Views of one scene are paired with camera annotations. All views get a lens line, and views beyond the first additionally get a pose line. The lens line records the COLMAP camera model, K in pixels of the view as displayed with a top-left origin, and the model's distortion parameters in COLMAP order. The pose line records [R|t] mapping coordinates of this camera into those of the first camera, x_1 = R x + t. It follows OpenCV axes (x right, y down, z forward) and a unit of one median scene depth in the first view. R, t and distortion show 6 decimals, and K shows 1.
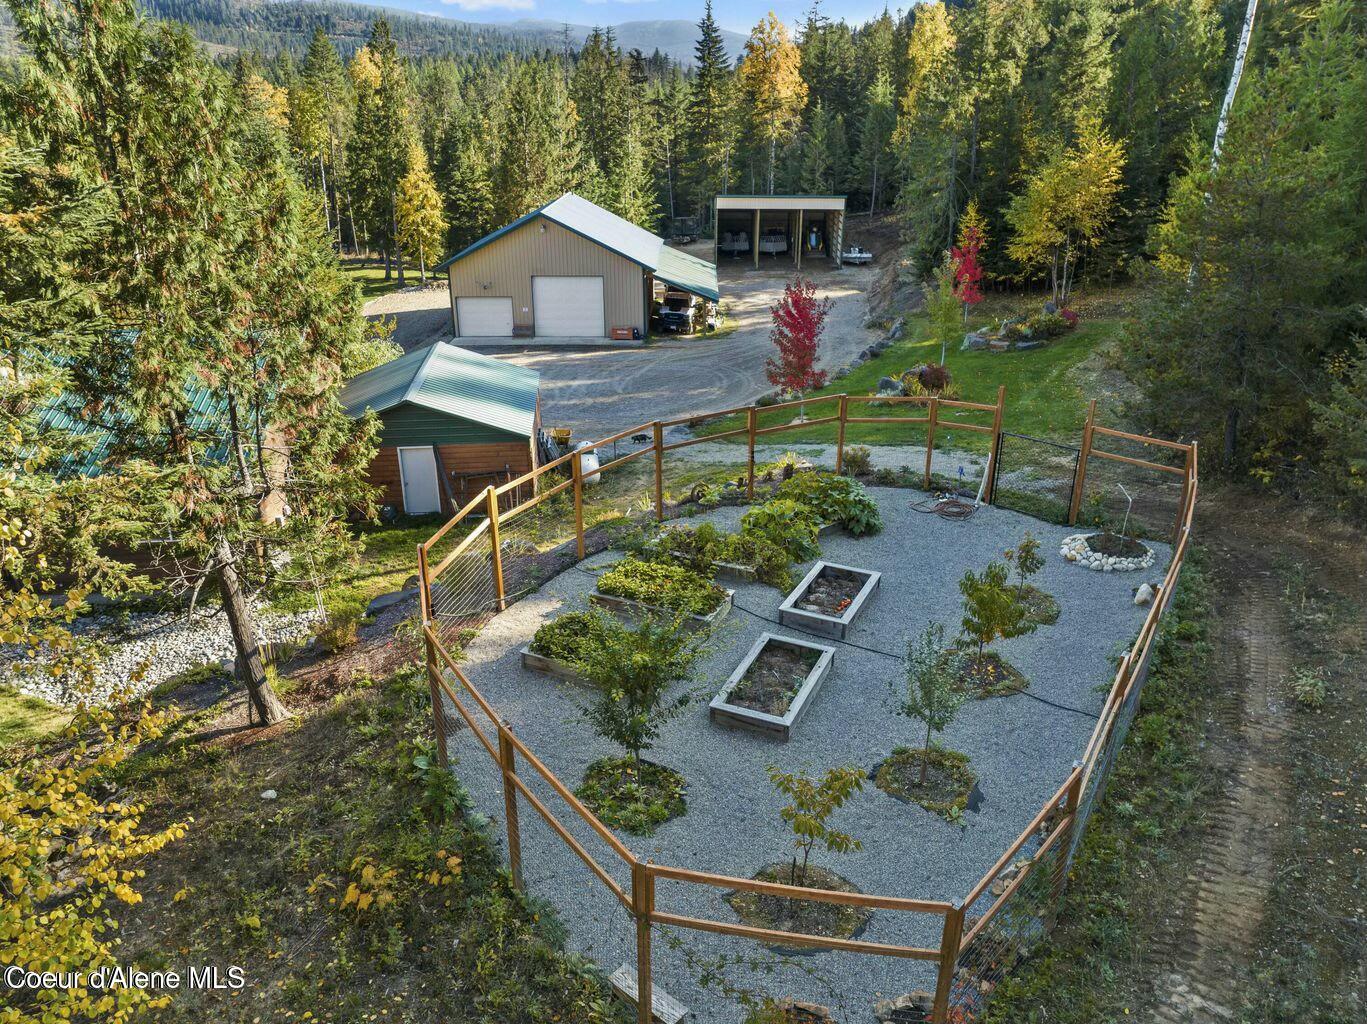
lens RADIAL K [[963.4, 0, 670.1], [0, 963.4, 515.5], [0, 0, 1]] dist [-0.031167, -0.007181]
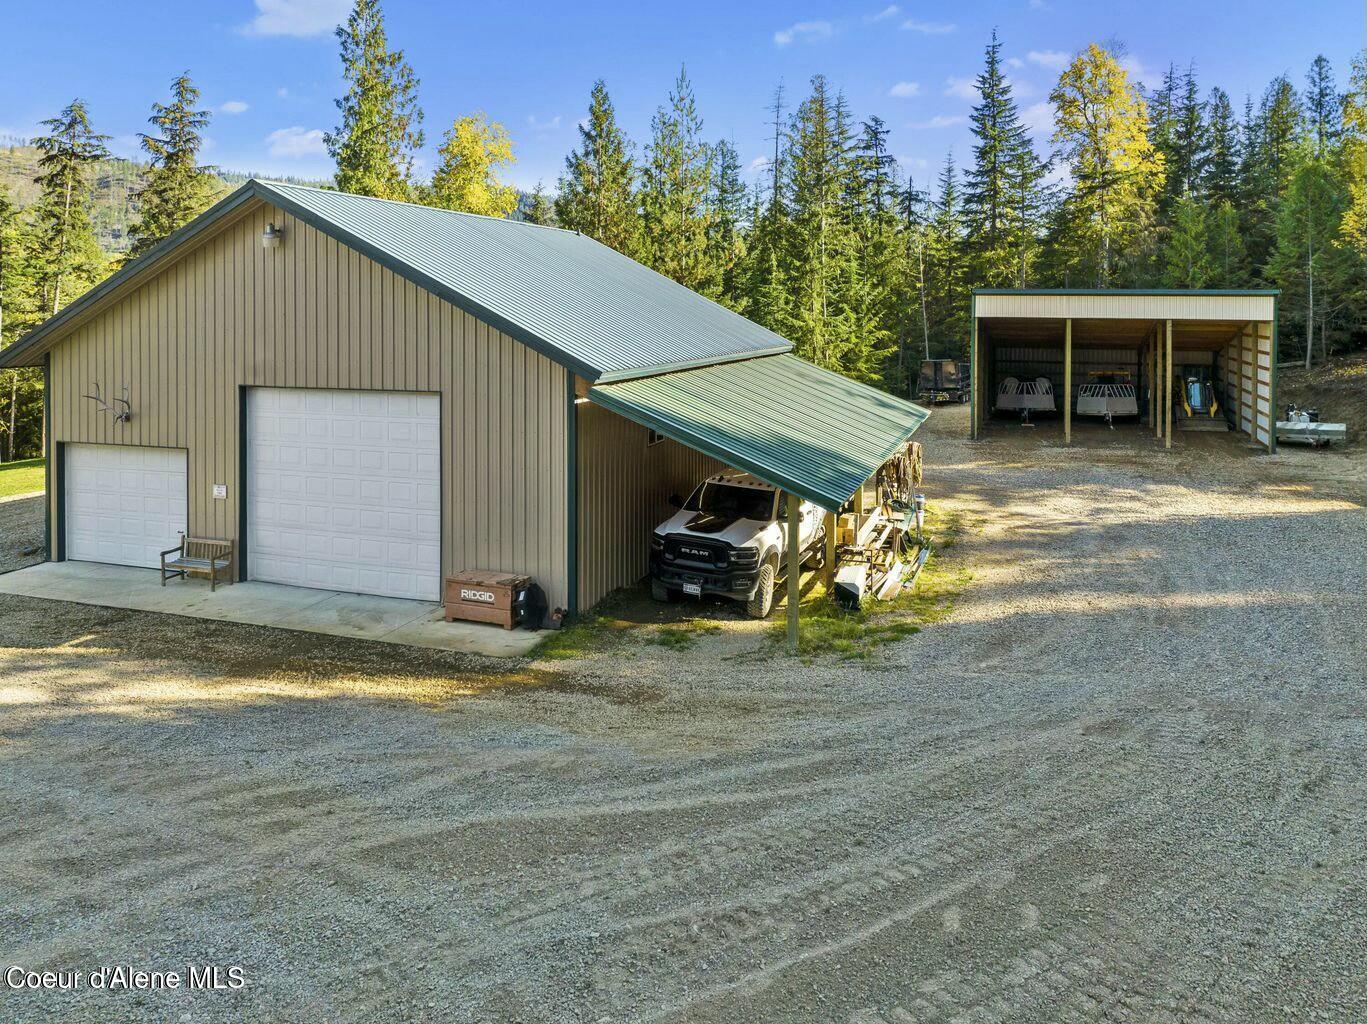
lens RADIAL K [[1008.2, 0, 680.7], [0, 1008.2, 329.4], [0, 0, 1]] dist [-0.024132, 0.007502]
pose [[0.951699, 0.006665, -0.306961, 0.059819], [-0.122477, 0.925016, -0.359645, -0.110270], [0.281547, 0.379869, 0.881153, 0.494177]]
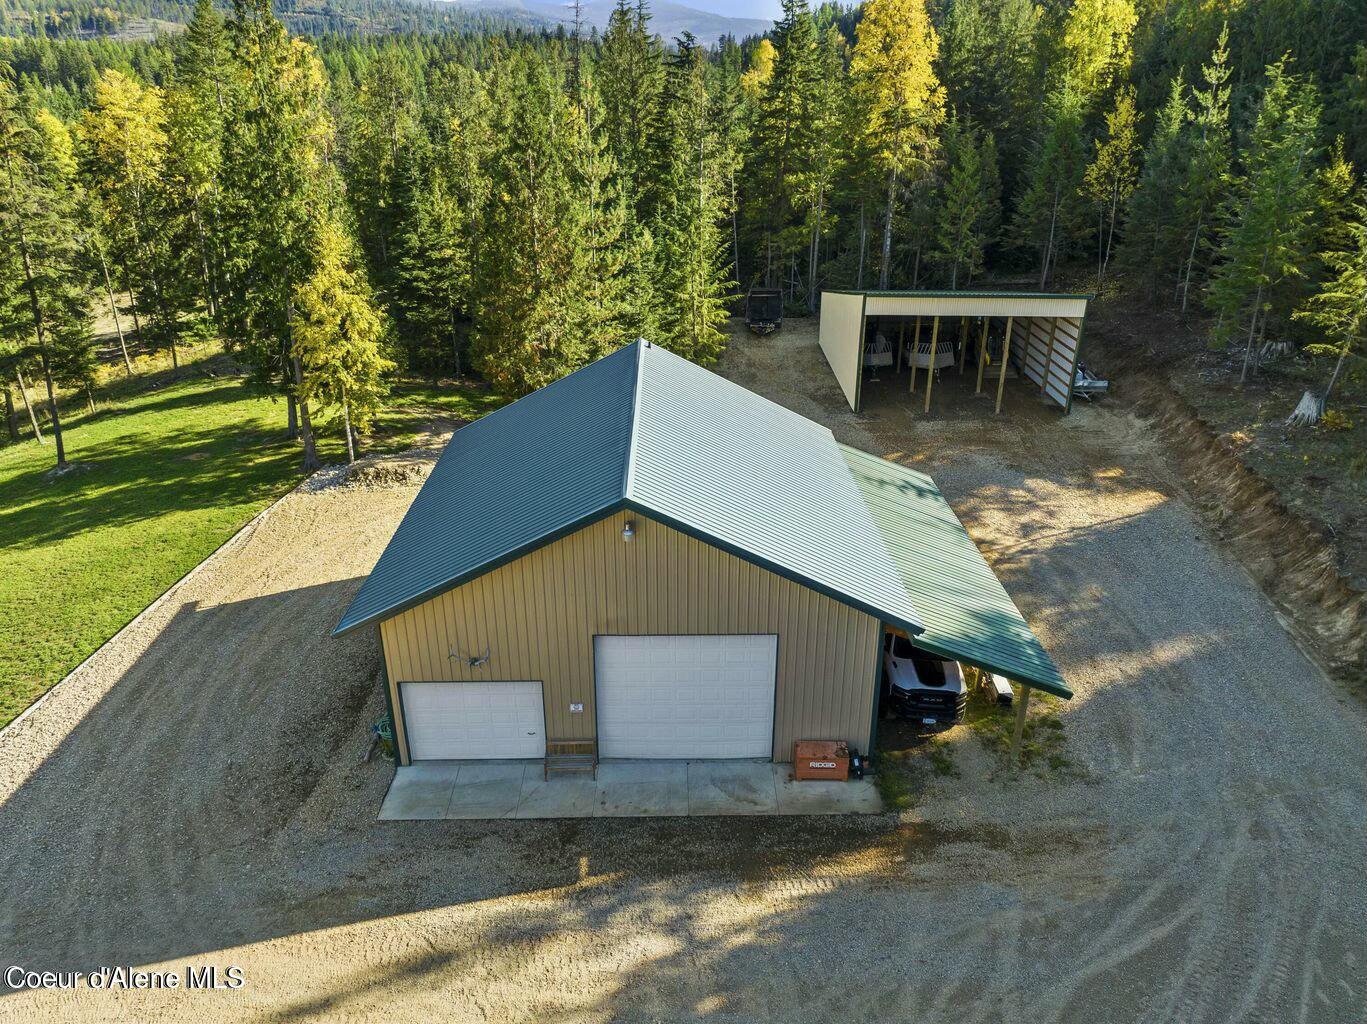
lens RADIAL K [[963.4, 0, 674.6], [0, 963.4, 515.2], [0, 0, 1]] dist [-0.031167, -0.007181]
pose [[0.999440, -0.011226, 0.031529, -0.081434], [0.010680, 0.999791, 0.017435, -0.200978], [-0.031718, -0.017088, 0.999351, 0.404793]]
